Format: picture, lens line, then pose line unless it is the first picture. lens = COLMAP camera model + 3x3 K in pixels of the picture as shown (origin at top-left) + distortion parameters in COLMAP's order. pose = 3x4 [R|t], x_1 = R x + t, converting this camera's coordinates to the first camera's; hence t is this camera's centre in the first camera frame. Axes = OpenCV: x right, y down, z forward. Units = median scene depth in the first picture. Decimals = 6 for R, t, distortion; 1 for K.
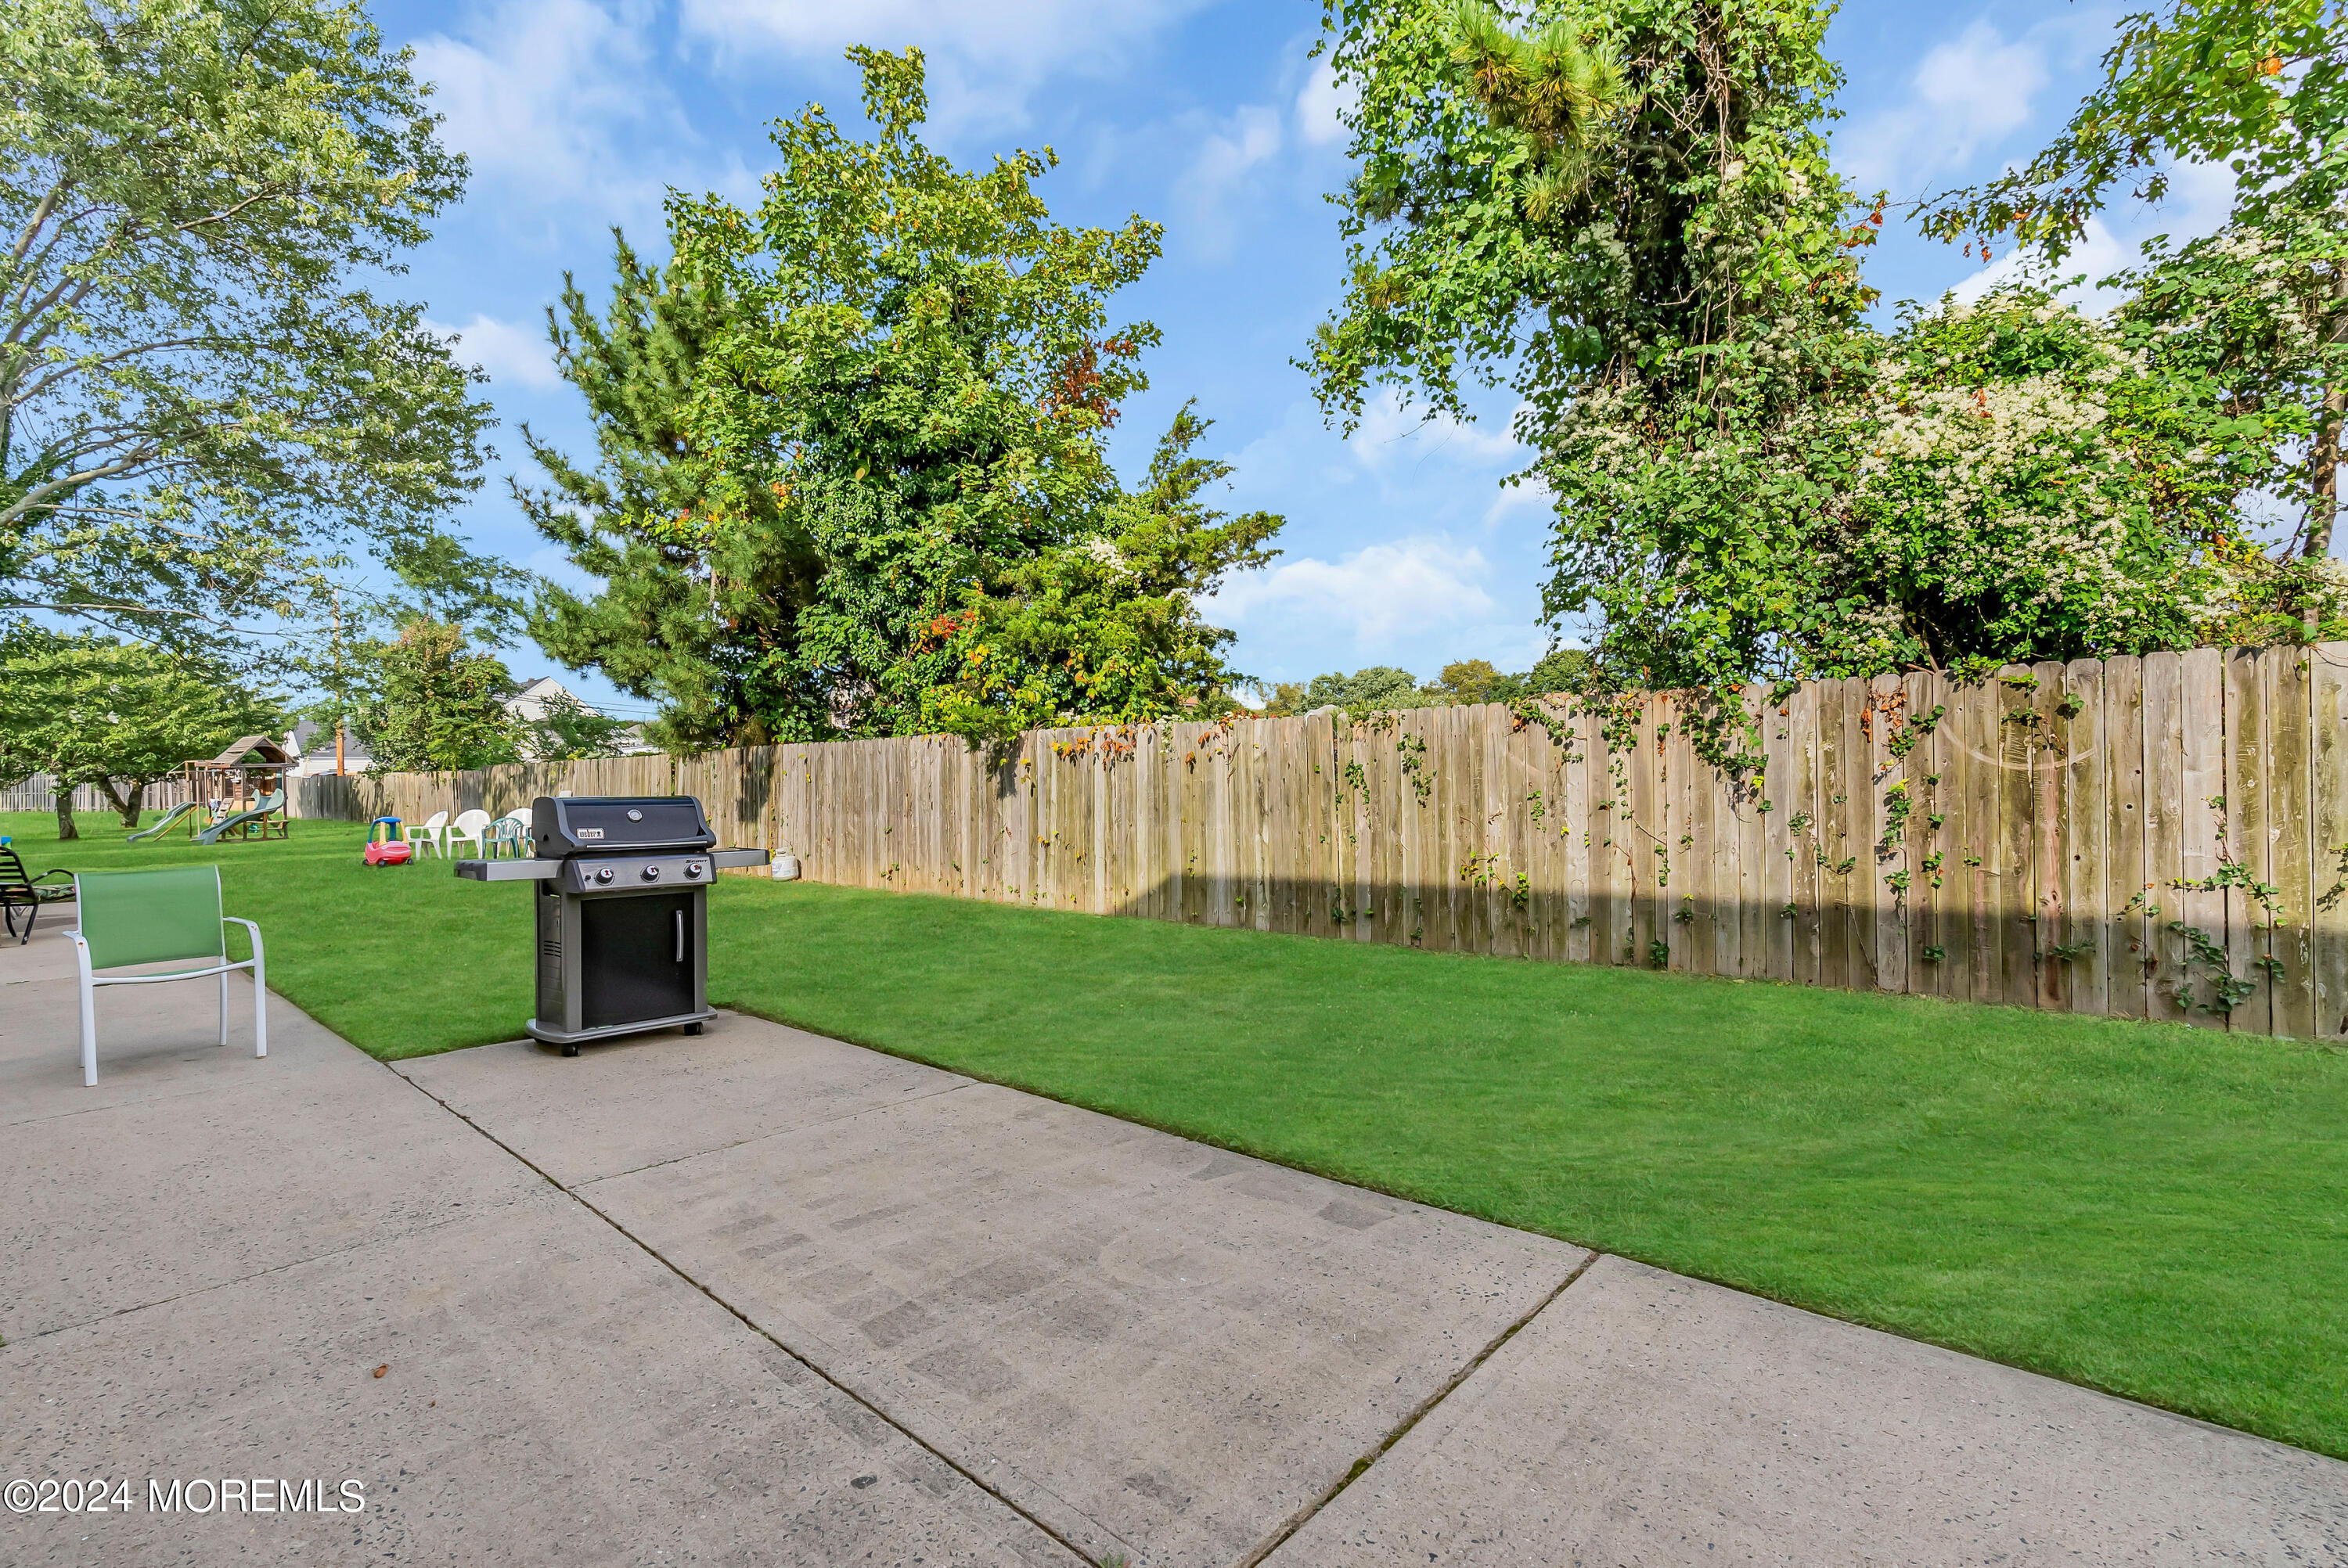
lens RADIAL K [[1063.0, 0, 1178.7], [0, 1063.0, 783.9], [0, 0, 1]] dist [-0.006952, 0.003813]
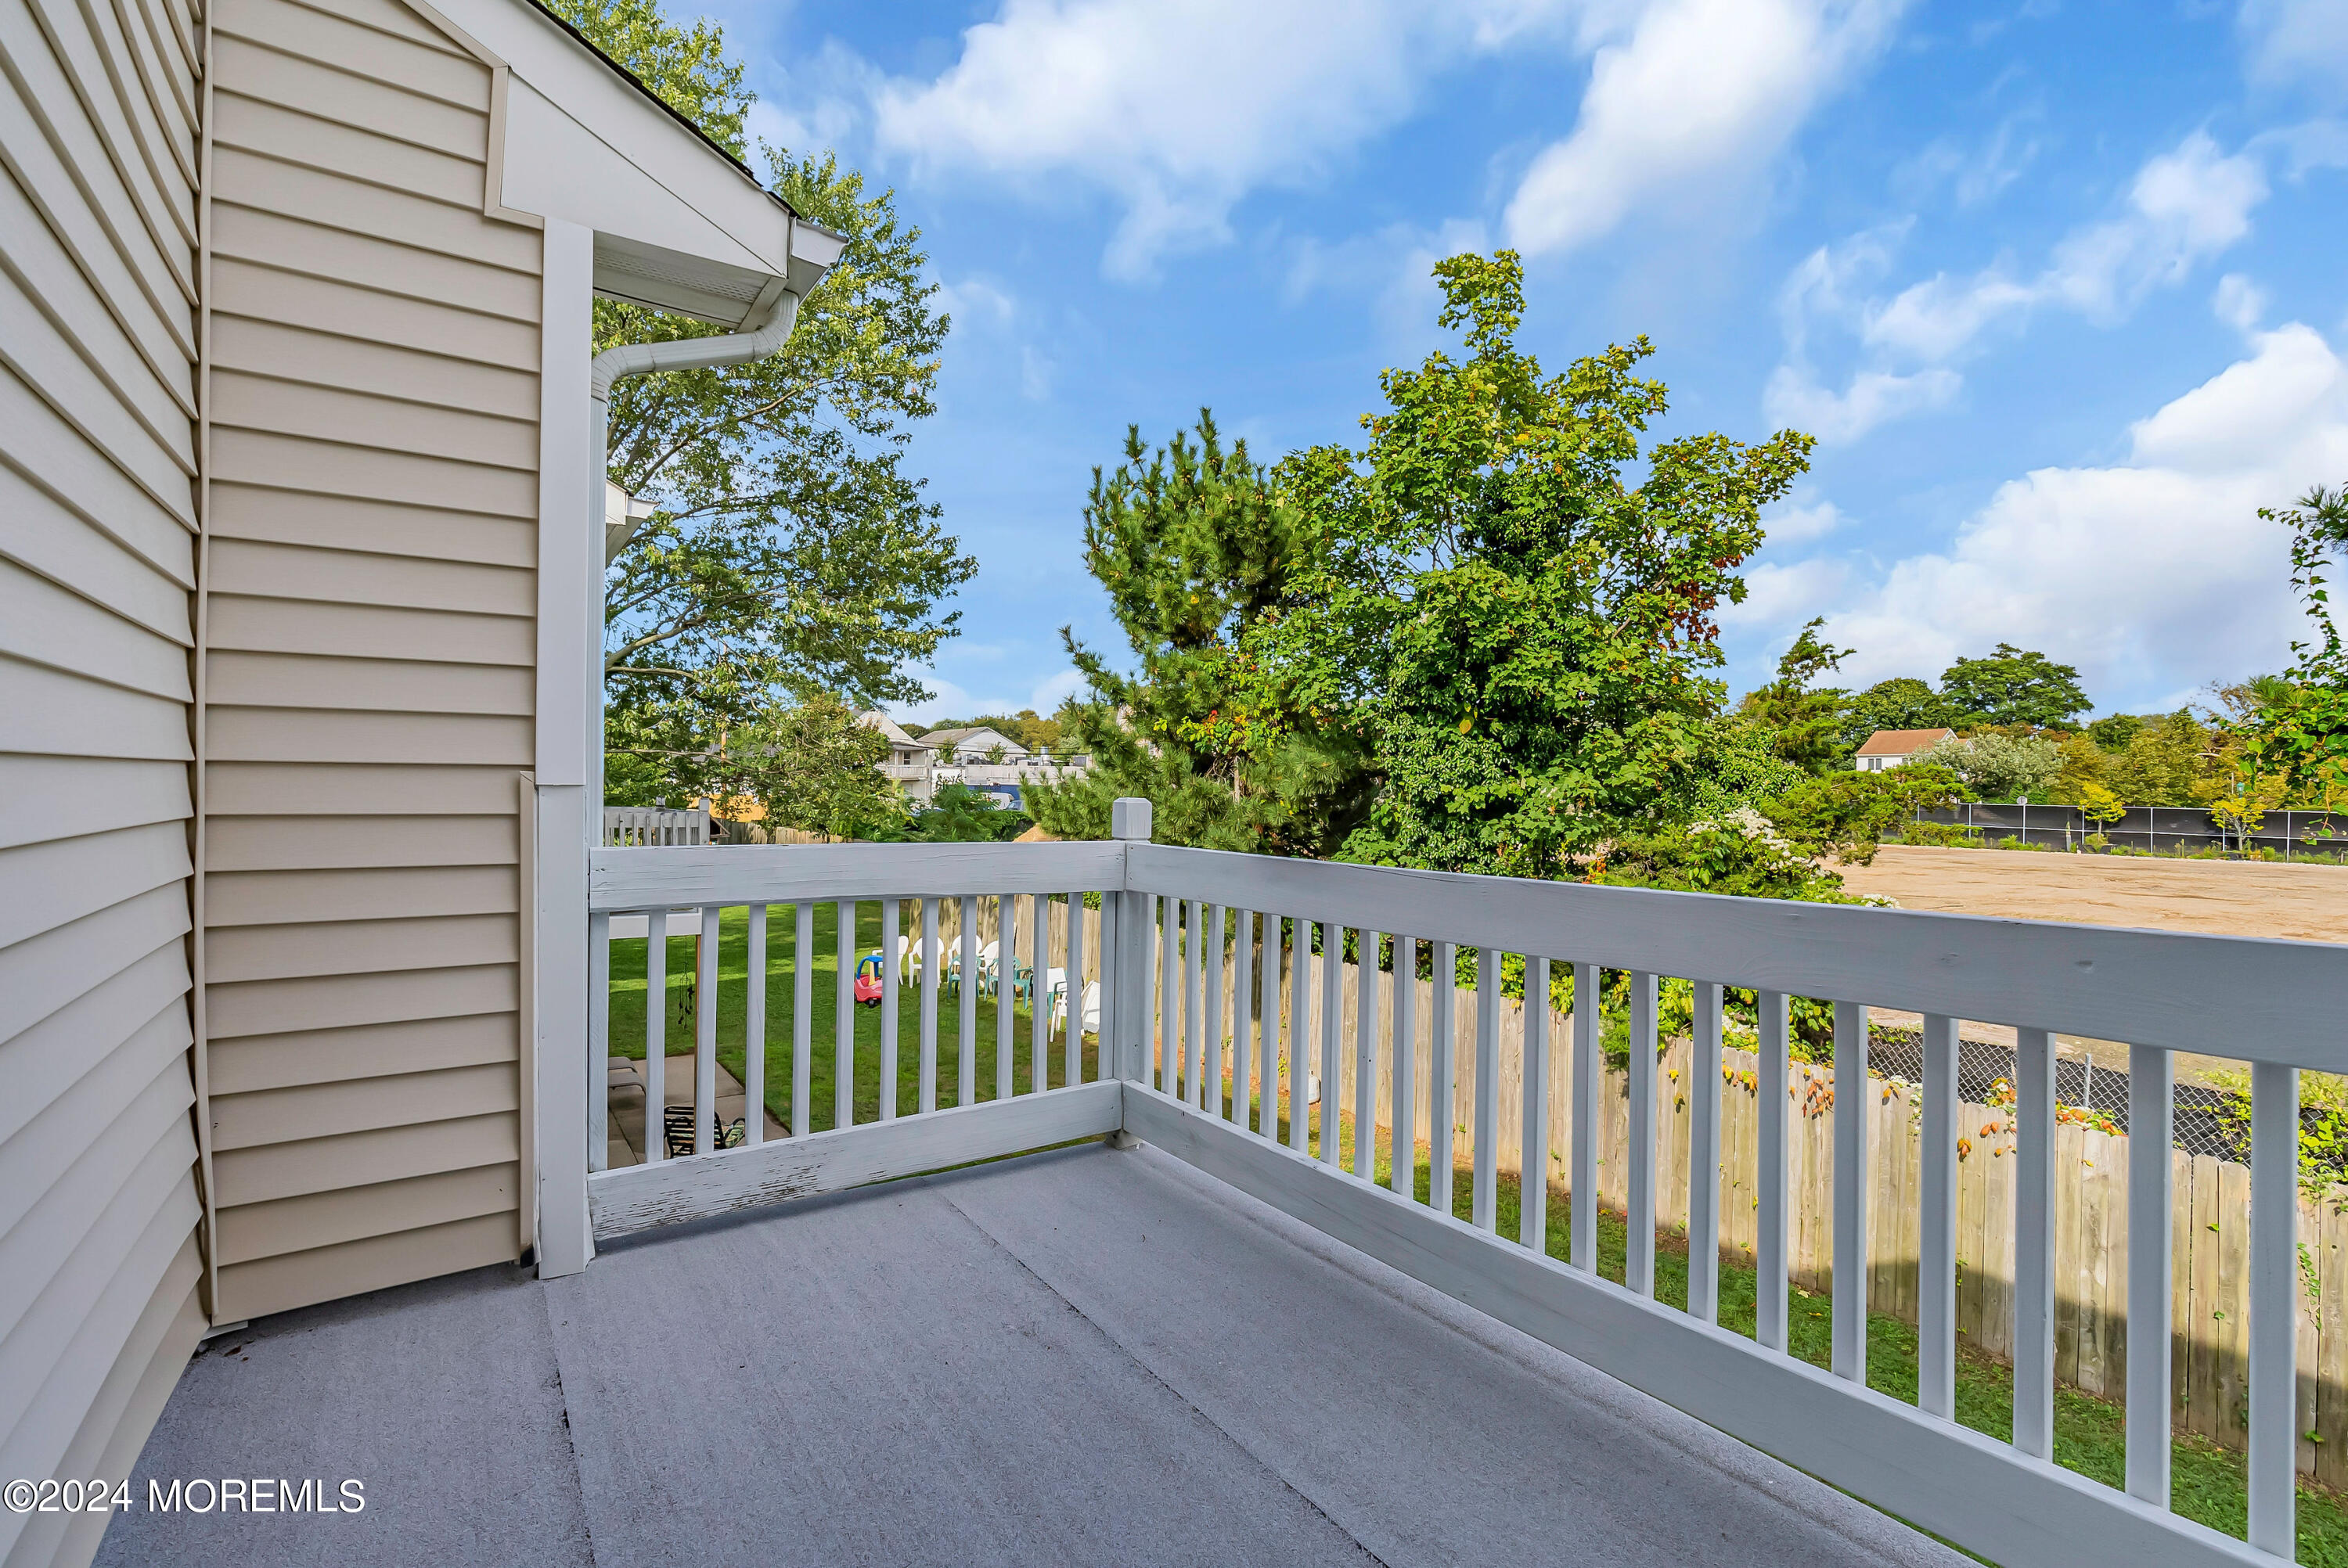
lens RADIAL K [[1063.0, 0, 1178.7], [0, 1063.0, 783.9], [0, 0, 1]] dist [-0.006952, 0.003813]
pose [[0.975774, 0.032886, -0.216294, -0.291888], [-0.031721, 0.999458, 0.008858, -0.206891], [0.216468, -0.001782, 0.976288, 0.033773]]
